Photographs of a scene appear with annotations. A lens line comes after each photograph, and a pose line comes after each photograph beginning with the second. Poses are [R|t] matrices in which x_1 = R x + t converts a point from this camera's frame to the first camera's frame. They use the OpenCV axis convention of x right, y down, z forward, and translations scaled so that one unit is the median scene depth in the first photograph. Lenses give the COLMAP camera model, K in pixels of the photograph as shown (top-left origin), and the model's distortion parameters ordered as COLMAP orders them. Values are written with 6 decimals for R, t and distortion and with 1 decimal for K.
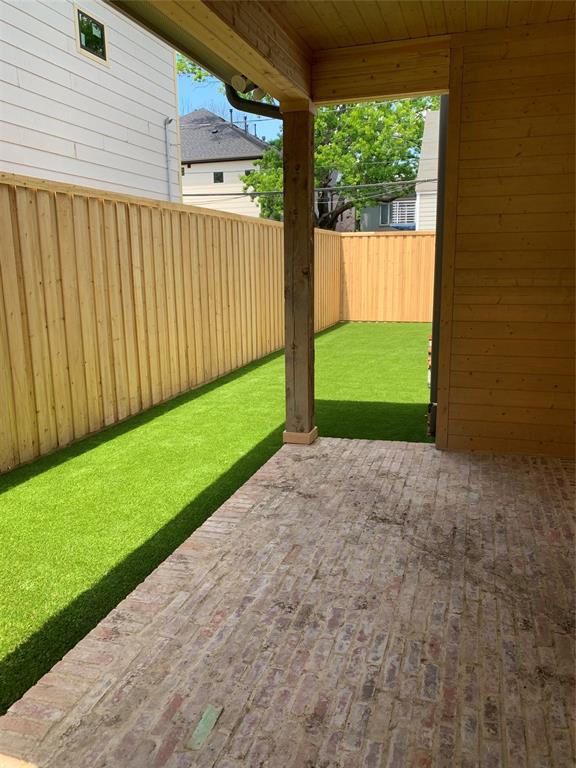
lens RADIAL K [[588.1, 0, 286.7], [0, 588.1, 384.1], [0, 0, 1]] dist [0.030015, -0.020971]
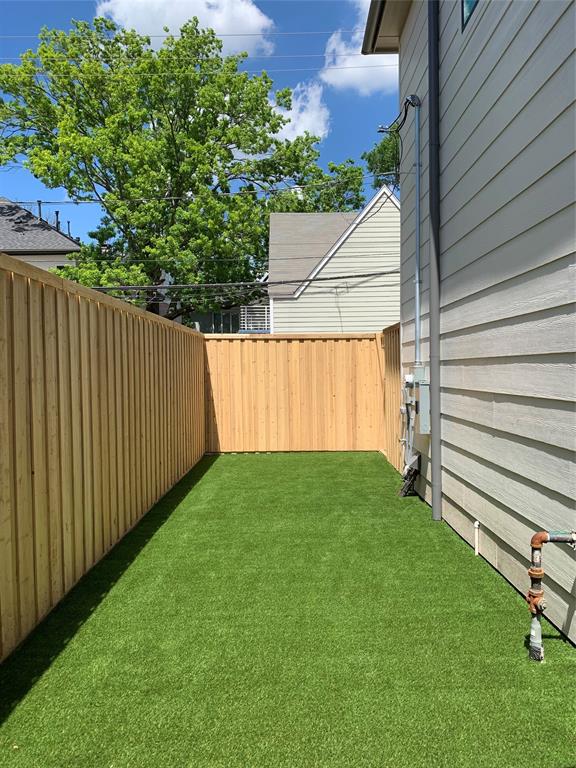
lens RADIAL K [[588.1, 0, 309.4], [0, 588.1, 394.5], [0, 0, 1]] dist [0.030015, -0.020971]
pose [[0.944134, -0.016031, 0.329172, -0.026302], [0.068167, 0.986716, -0.147461, -0.063273], [-0.322436, 0.161662, 0.932685, 0.276937]]
